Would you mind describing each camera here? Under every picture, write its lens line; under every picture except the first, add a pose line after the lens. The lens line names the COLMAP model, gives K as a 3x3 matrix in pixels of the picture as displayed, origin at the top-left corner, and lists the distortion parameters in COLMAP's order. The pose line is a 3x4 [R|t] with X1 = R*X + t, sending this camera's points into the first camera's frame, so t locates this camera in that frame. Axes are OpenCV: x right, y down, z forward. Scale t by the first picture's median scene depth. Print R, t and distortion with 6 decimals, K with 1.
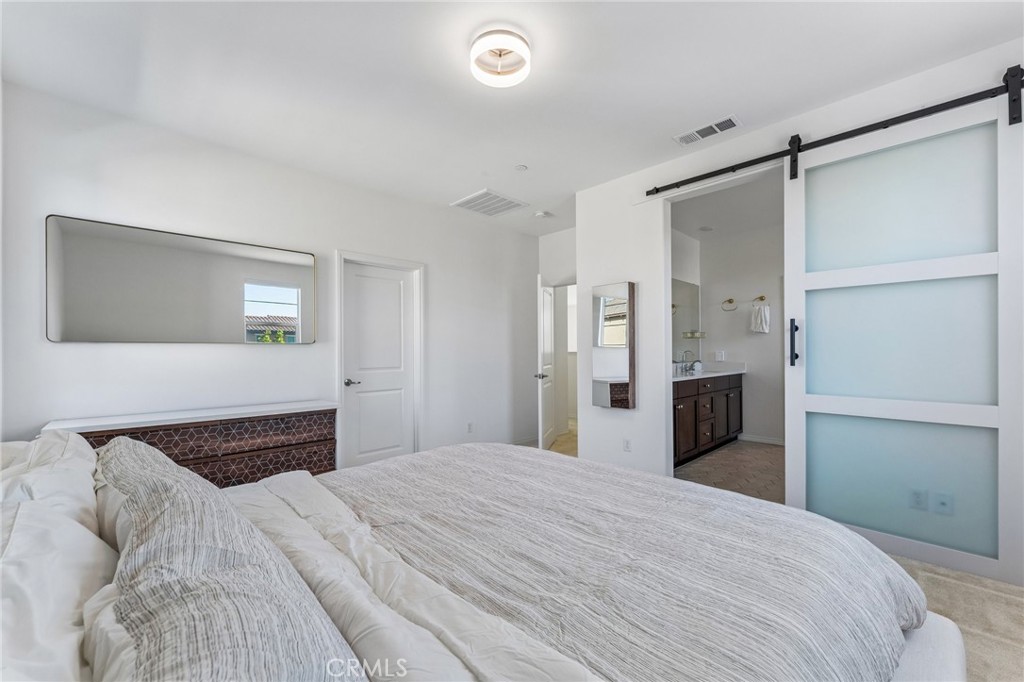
lens RADIAL K [[409.3, 0, 509.8], [0, 409.3, 343.8], [0, 0, 1]] dist [-0.000686, -0.000496]
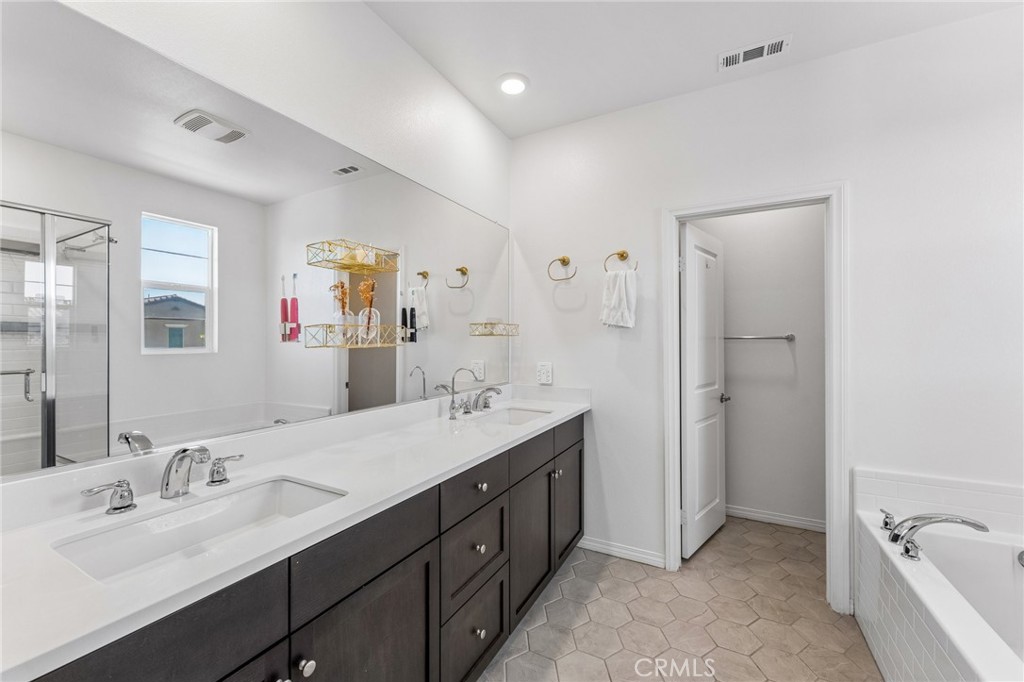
lens RADIAL K [[409.3, 0, 511.0], [0, 409.3, 339.5], [0, 0, 1]] dist [-0.000686, -0.000496]
pose [[0.949951, 0.001746, 0.312394, 0.348334], [-0.005449, 0.999925, 0.010979, -0.016686], [-0.312351, -0.012131, 0.949889, 0.591525]]
